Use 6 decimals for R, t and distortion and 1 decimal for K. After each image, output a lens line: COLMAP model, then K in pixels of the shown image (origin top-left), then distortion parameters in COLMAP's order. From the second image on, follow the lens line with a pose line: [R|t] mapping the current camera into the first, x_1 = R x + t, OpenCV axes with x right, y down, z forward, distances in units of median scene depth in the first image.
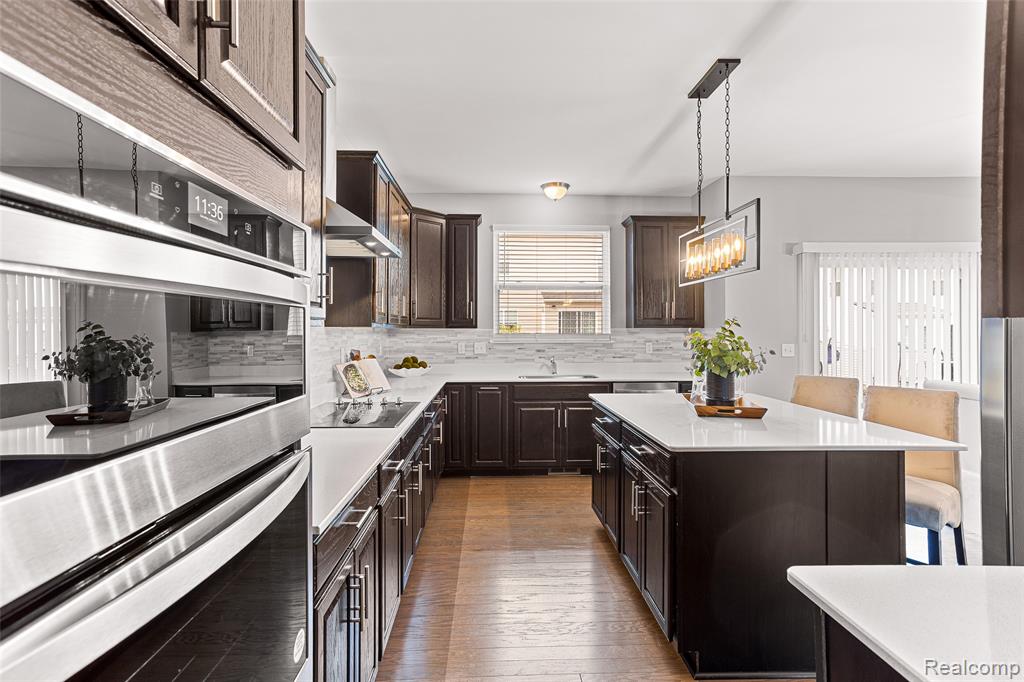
lens RADIAL K [[491.6, 0, 505.9], [0, 491.6, 327.2], [0, 0, 1]] dist [-0.019022, 0.024480]
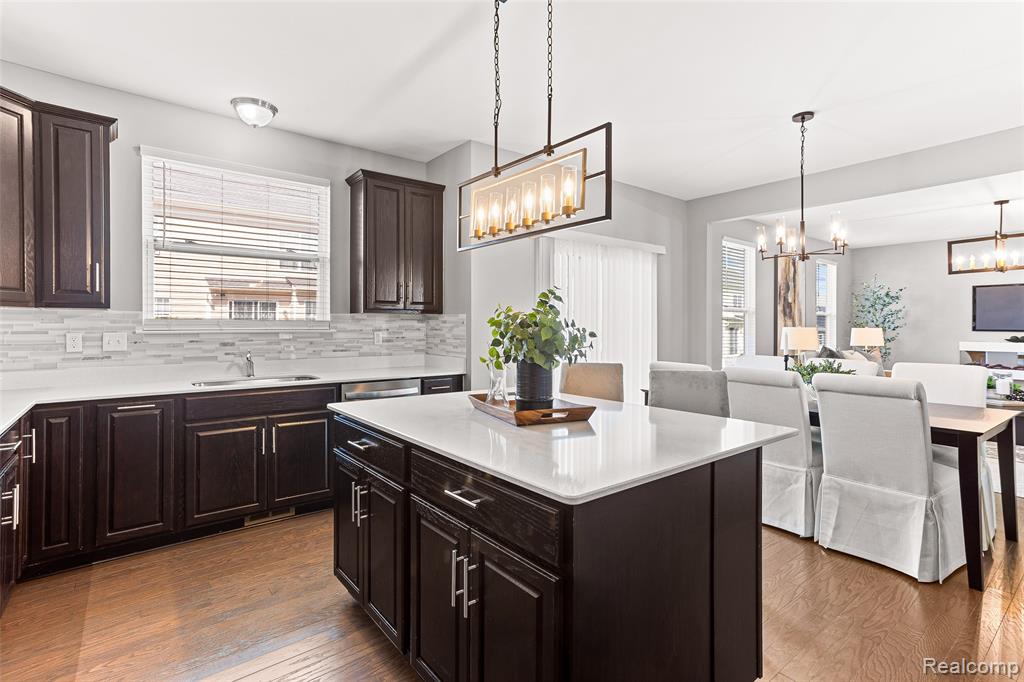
lens RADIAL K [[491.6, 0, 505.9], [0, 491.6, 327.2], [0, 0, 1]] dist [-0.019022, 0.024480]
pose [[0.808848, 0.000420, 0.588018, -0.020297], [-0.005644, 0.999959, 0.007049, 0.019225], [-0.587991, -0.009020, 0.808817, 0.243759]]
